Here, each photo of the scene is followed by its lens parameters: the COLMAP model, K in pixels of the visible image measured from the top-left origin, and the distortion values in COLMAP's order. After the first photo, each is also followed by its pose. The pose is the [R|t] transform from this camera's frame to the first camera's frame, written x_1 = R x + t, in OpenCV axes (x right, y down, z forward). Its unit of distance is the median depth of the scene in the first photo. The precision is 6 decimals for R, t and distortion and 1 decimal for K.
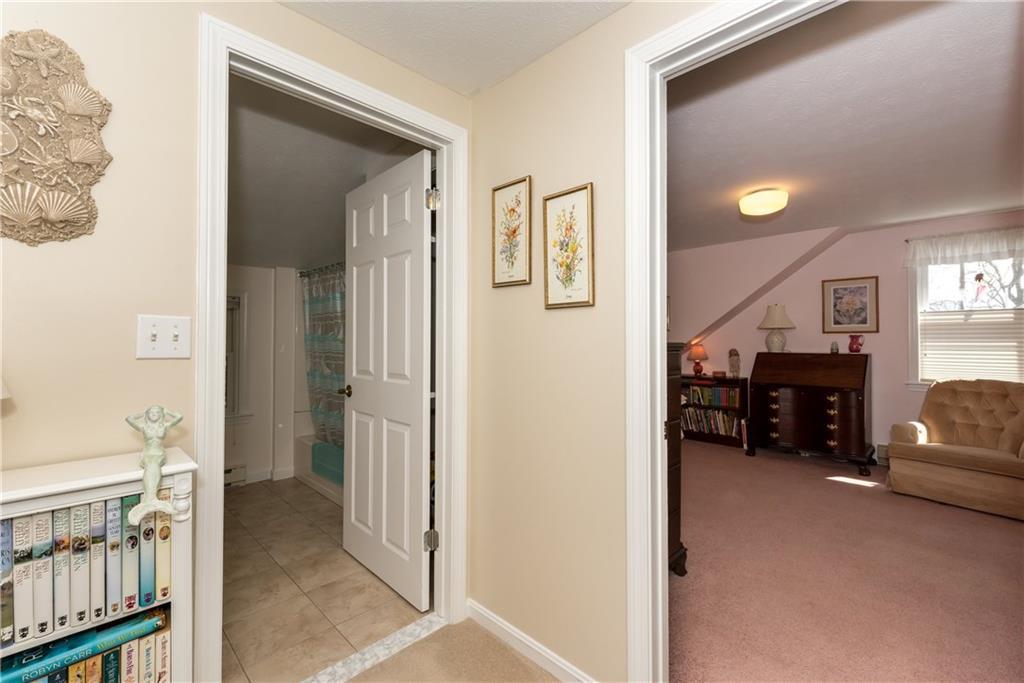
lens RADIAL K [[437.8, 0, 515.3], [0, 437.8, 339.3], [0, 0, 1]] dist [-0.000834, -0.001481]
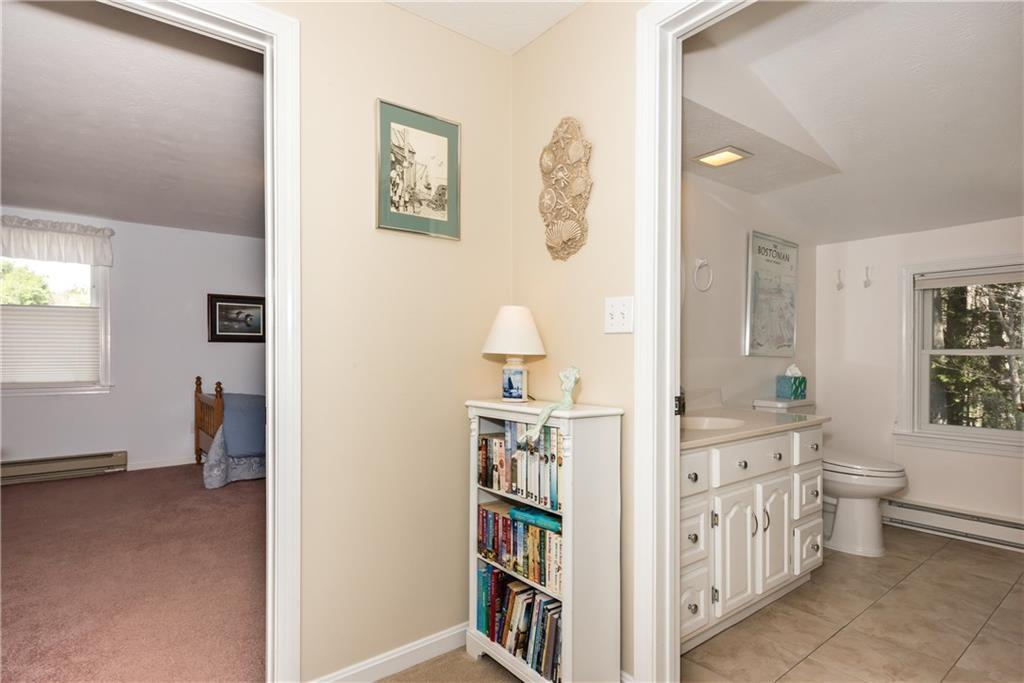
lens RADIAL K [[530.1, 0, 502.9], [0, 530.1, 355.1], [0, 0, 1]] dist [0.019928, -0.001684]
pose [[-0.123628, 0.005302, -0.992314, 0.317903], [0.005252, 0.999975, 0.004688, 0.044893], [0.992315, -0.004632, -0.123653, 0.405539]]
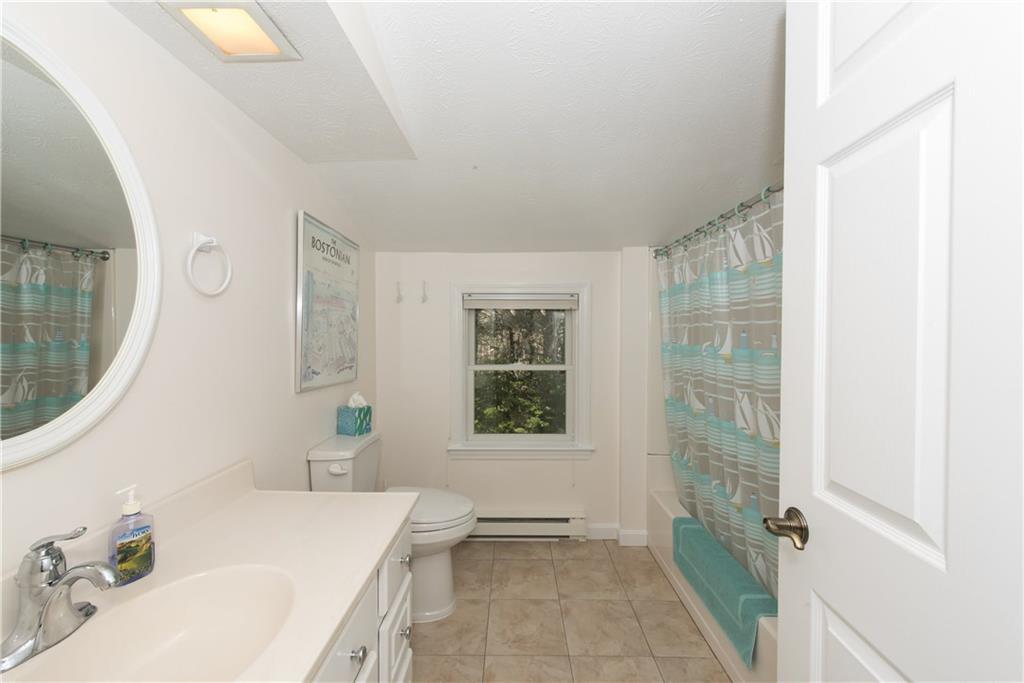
lens RADIAL K [[404.5, 0, 511.8], [0, 404.5, 341.3], [0, 0, 1]] dist [-0.001920, -0.001625]
pose [[0.705698, 0.007396, -0.708474, -0.312296], [0.008416, 0.999787, 0.018820, -0.040630], [0.708463, -0.019244, 0.705486, 0.613518]]
